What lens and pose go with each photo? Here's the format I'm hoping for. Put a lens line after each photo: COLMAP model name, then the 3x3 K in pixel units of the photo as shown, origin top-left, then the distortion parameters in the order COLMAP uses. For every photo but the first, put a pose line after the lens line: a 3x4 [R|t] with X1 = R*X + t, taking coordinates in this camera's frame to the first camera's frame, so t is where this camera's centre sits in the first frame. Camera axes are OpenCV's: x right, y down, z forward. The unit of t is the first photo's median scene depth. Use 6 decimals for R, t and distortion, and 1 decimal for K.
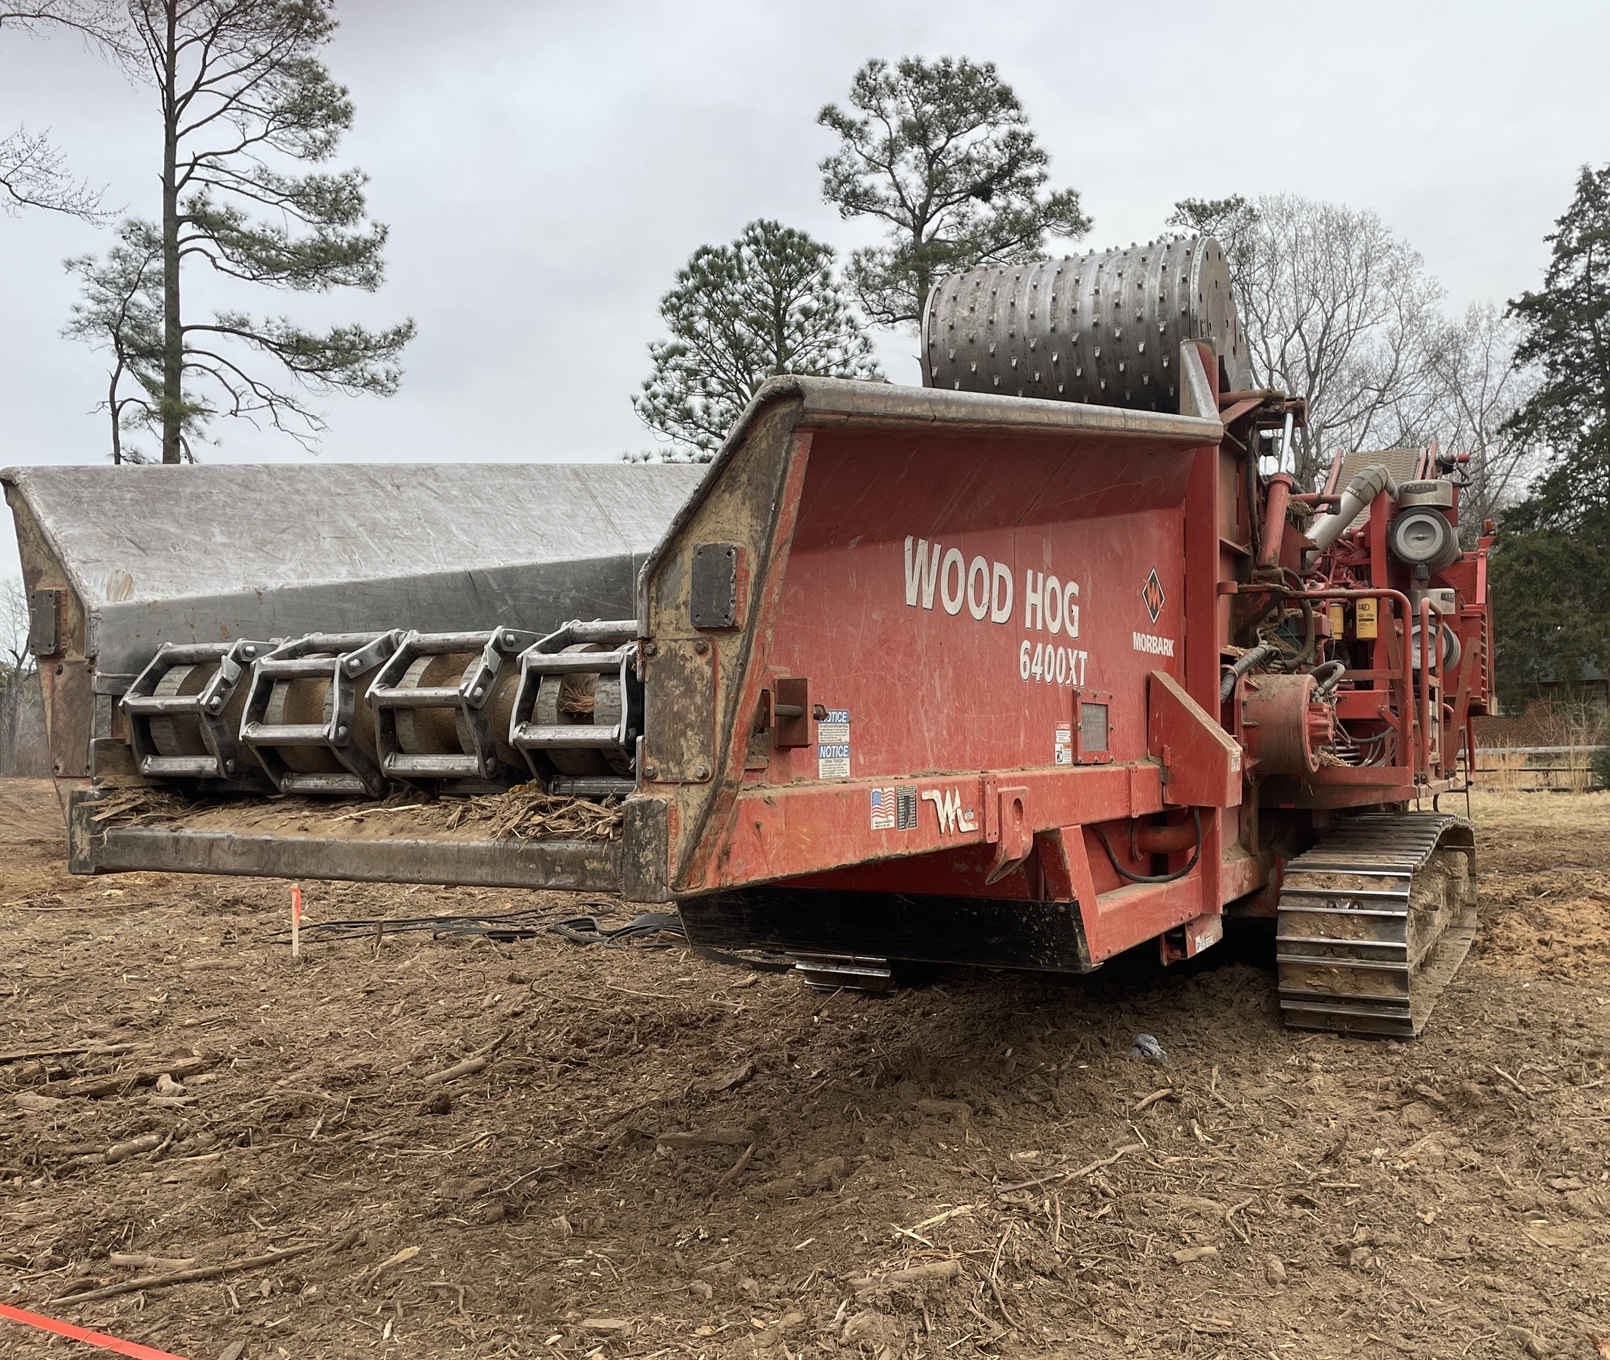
lens RADIAL K [[1417.0, 0, 869.5], [0, 1417.0, 683.1], [0, 0, 1]] dist [0.087004, -0.090983]
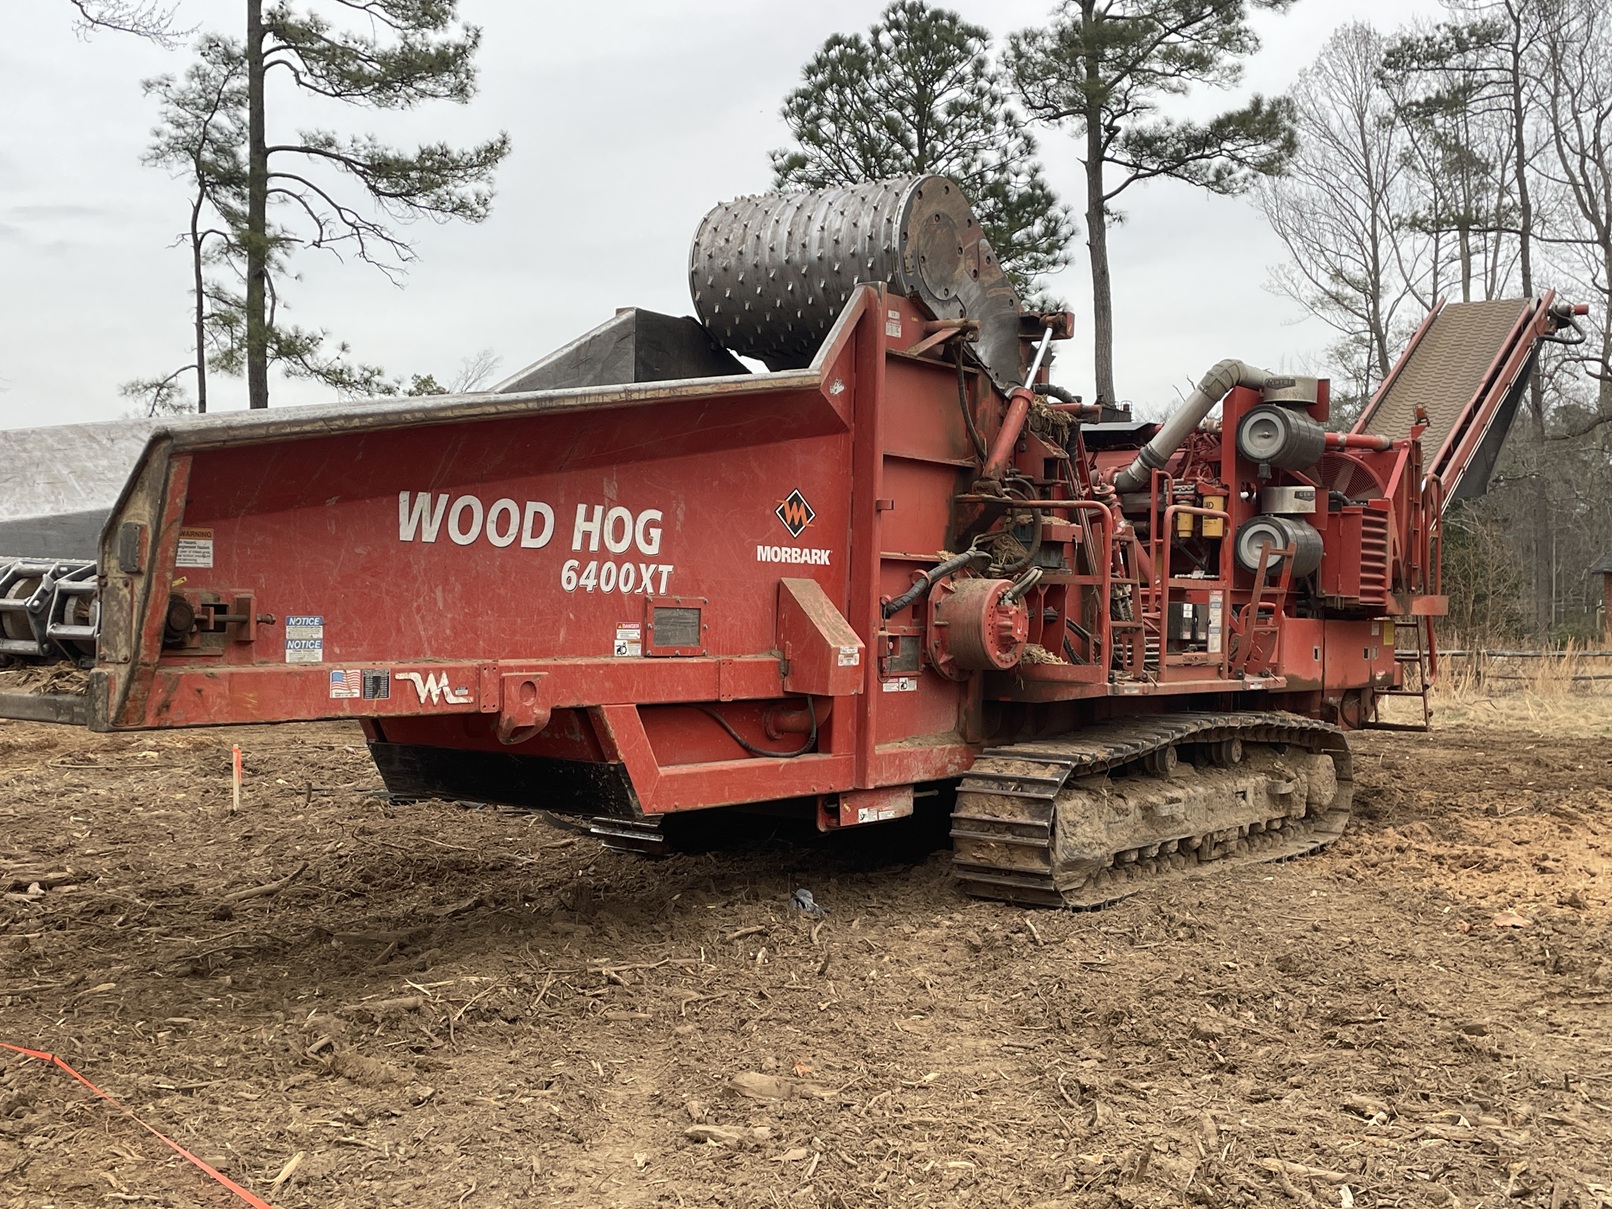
lens RADIAL K [[1757.5, 0, 811.1], [0, 1757.5, 615.5], [0, 0, 1]] dist [0.064831, 0.000000]
pose [[0.984257, 0.024217, -0.175074, 0.402662], [-0.016768, 0.998895, 0.043904, -0.035514], [0.175944, -0.040277, 0.983576, -0.358024]]
